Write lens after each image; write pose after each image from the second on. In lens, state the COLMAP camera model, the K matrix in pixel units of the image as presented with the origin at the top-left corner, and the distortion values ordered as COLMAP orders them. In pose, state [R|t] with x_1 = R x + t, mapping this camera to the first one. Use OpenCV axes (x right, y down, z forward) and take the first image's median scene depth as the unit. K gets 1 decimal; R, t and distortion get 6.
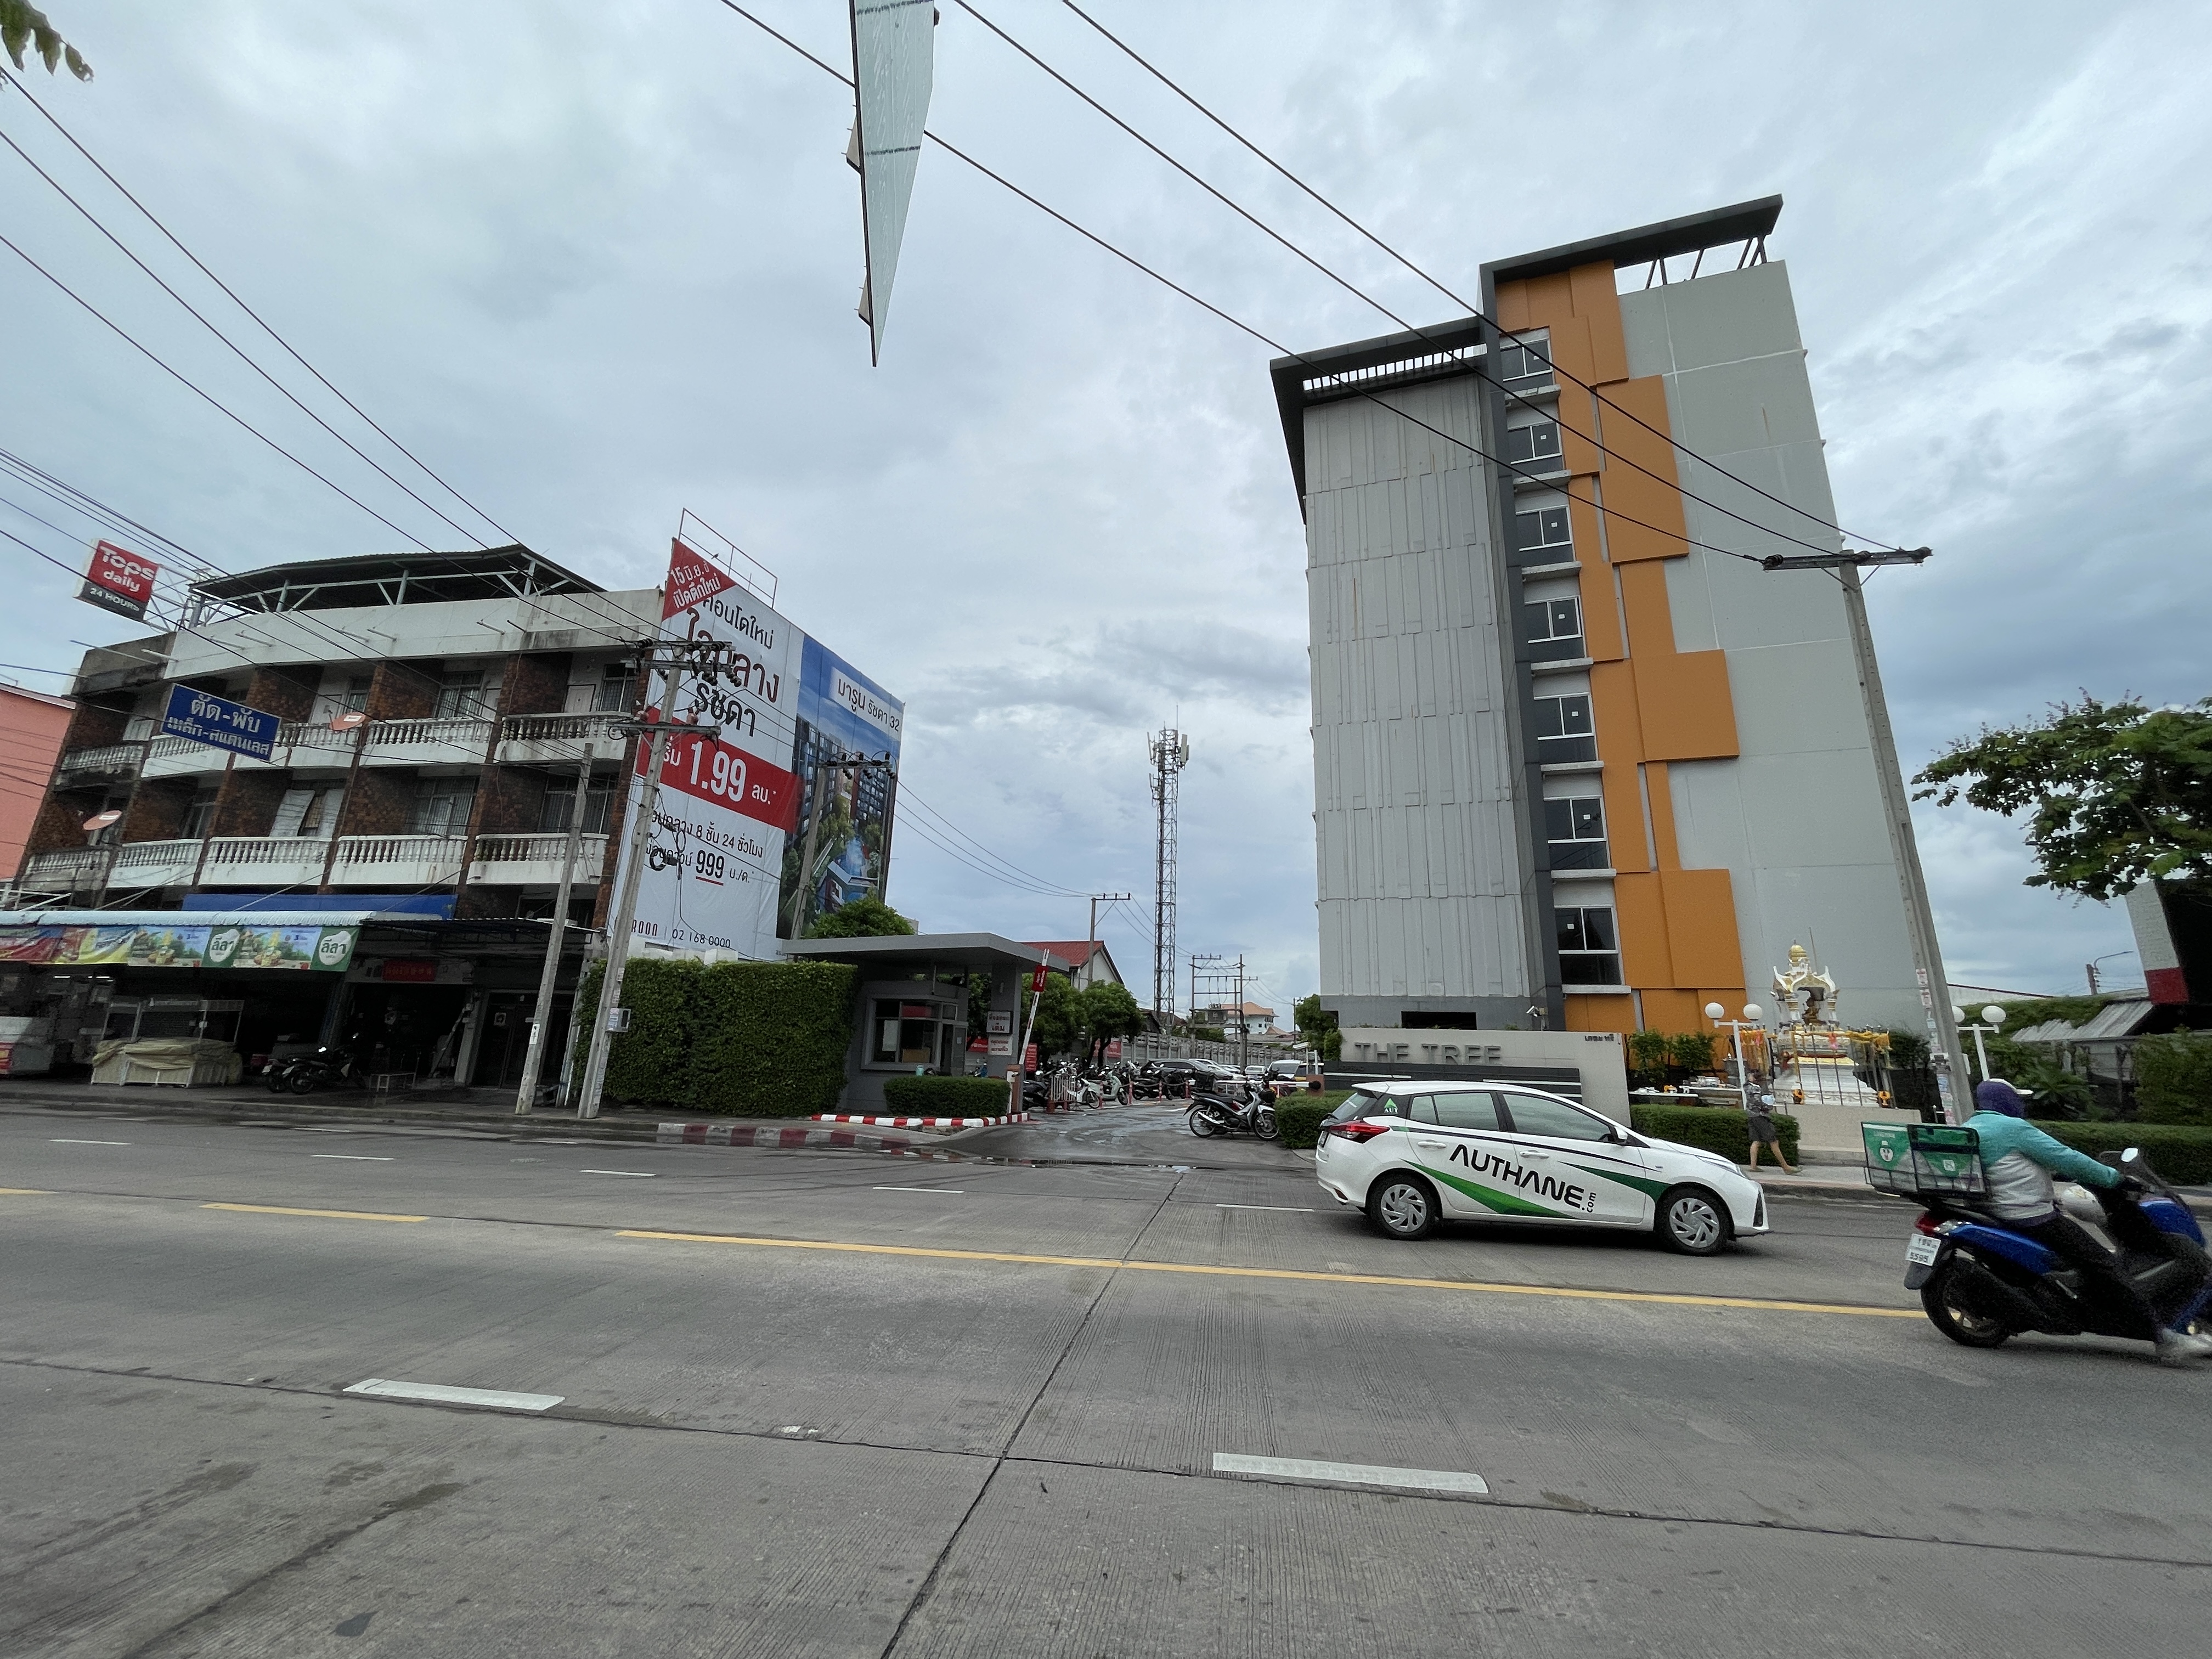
lens RADIAL K [[895.5, 0, 1106.6], [0, 895.5, 830.7], [0, 0, 1]] dist [0.000217, 0.000010]
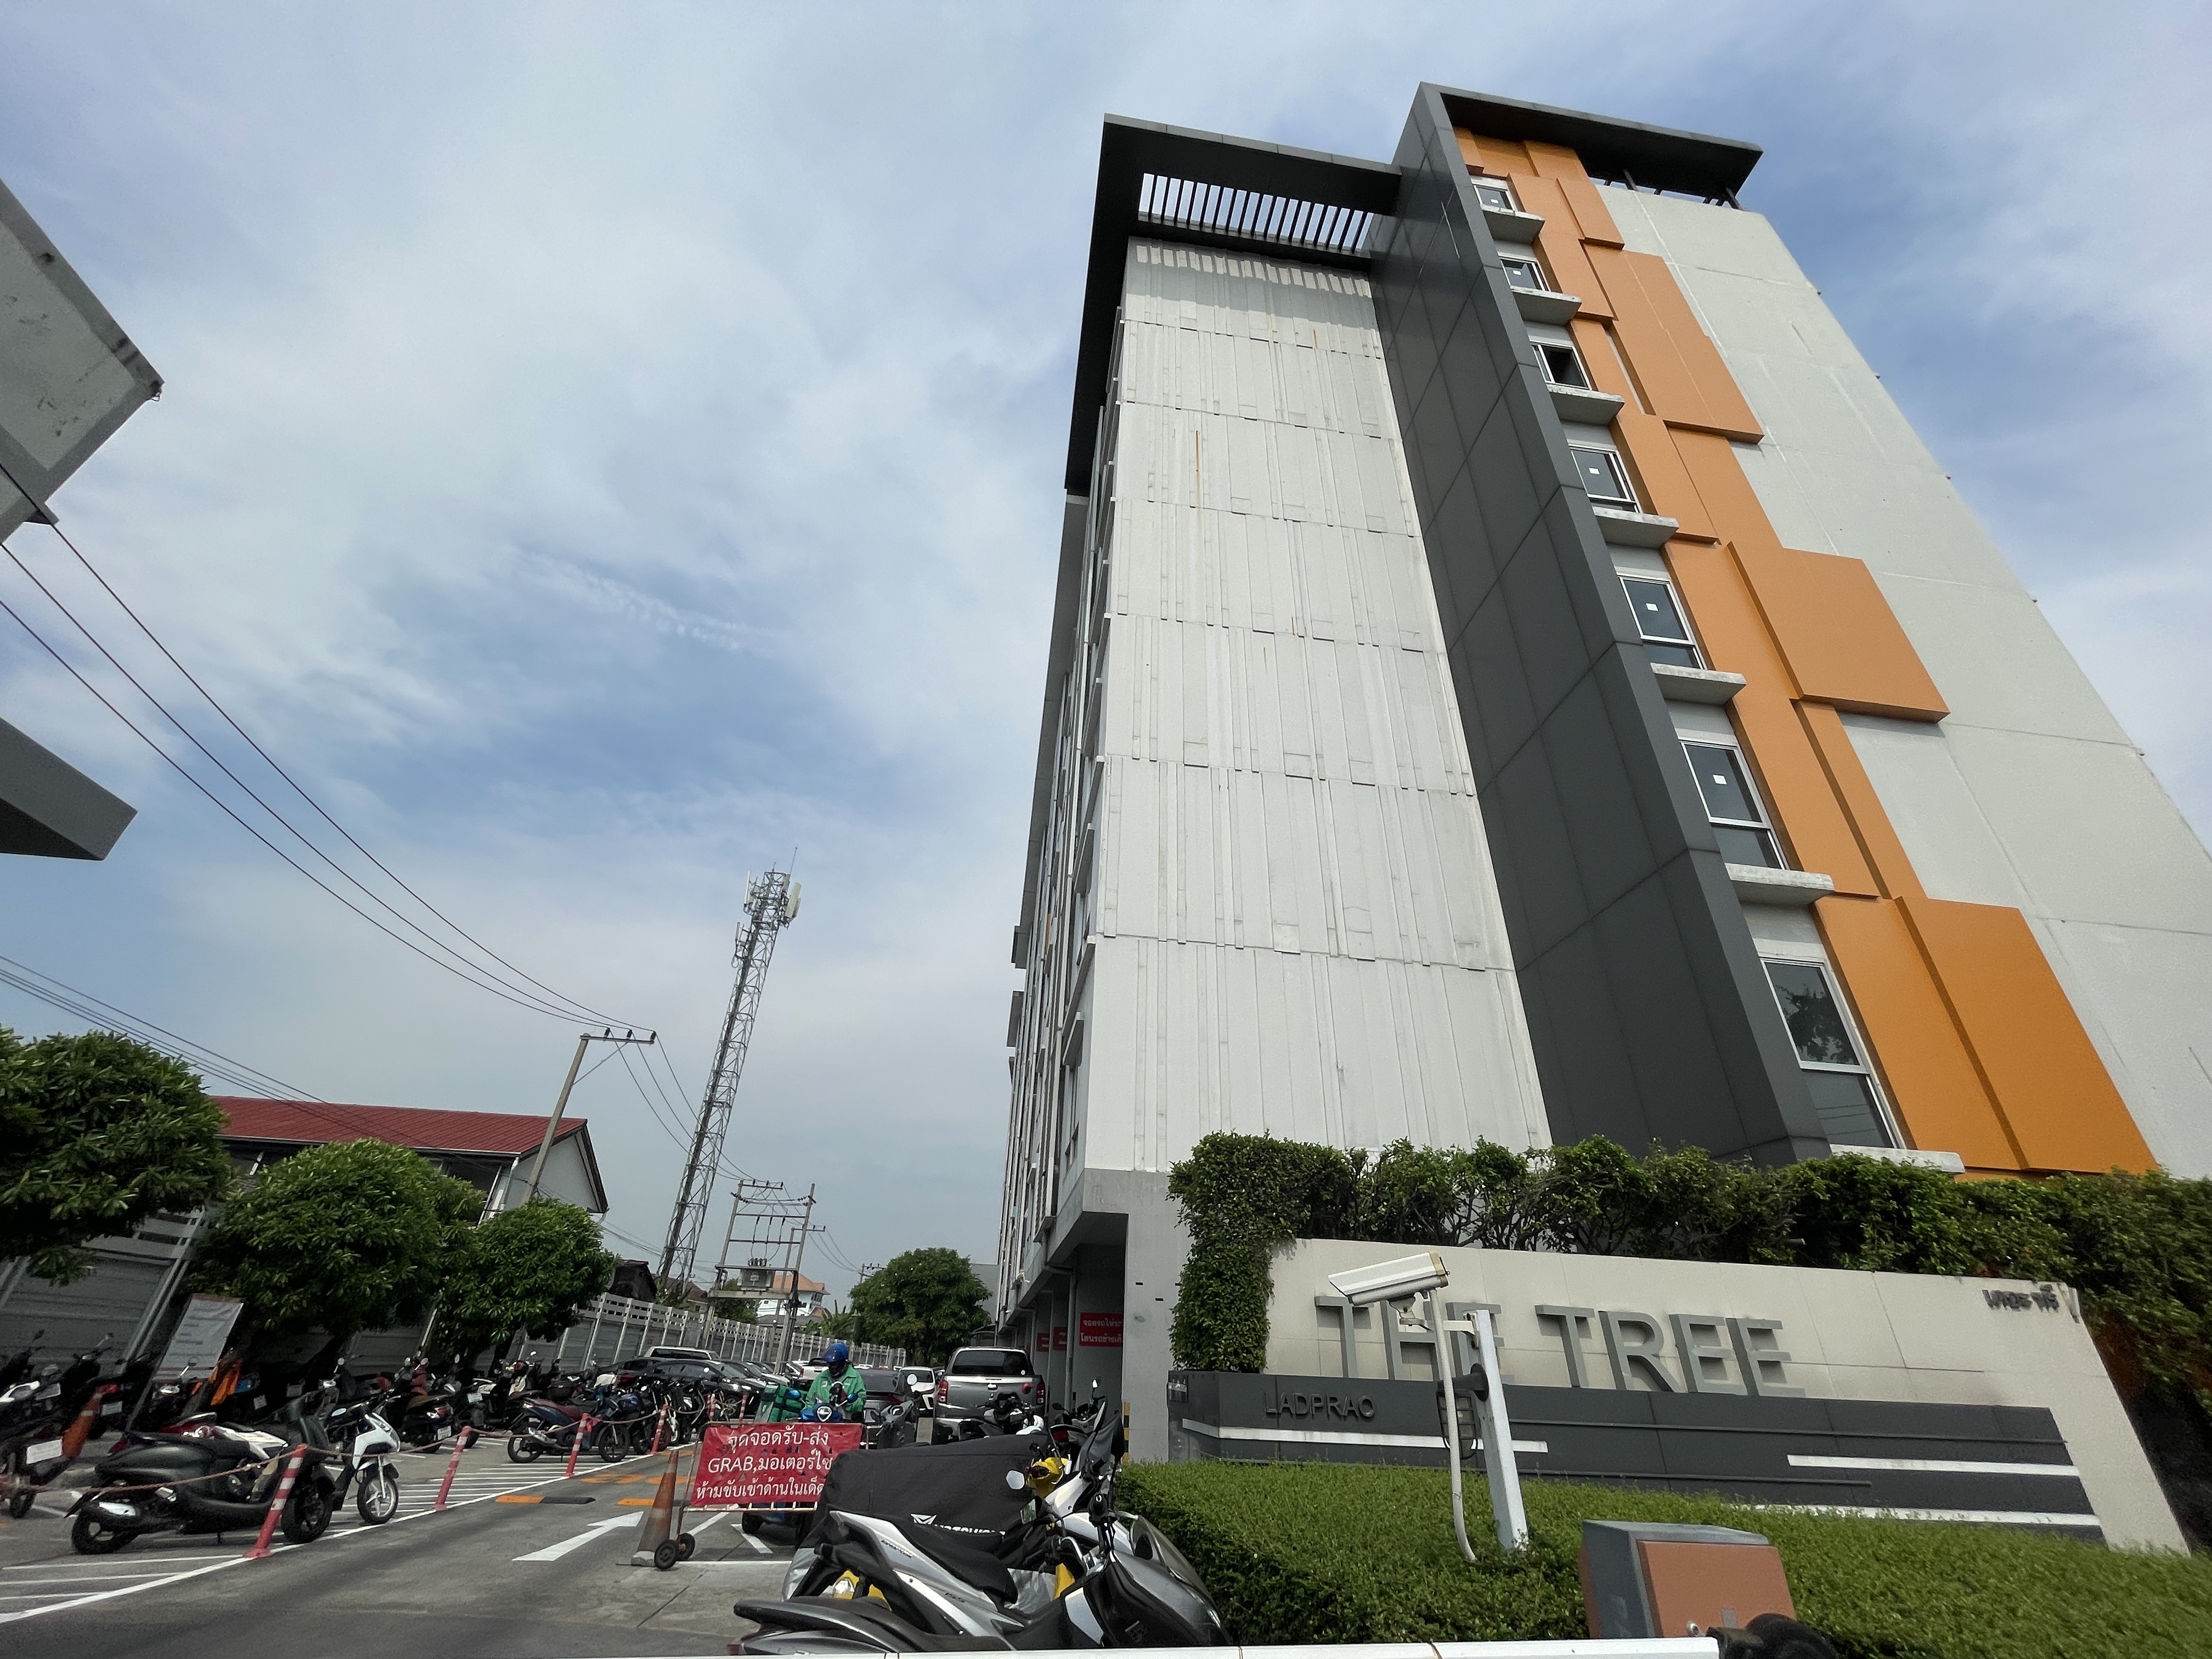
lens RADIAL K [[895.5, 0, 1106.8], [0, 895.5, 828.6], [0, 0, 1]] dist [0.000217, 0.000010]
pose [[0.895528, 0.235056, 0.377861, 0.027186], [-0.121433, 0.945968, -0.300663, 0.059959], [-0.428117, 0.223367, 0.875684, 0.236731]]
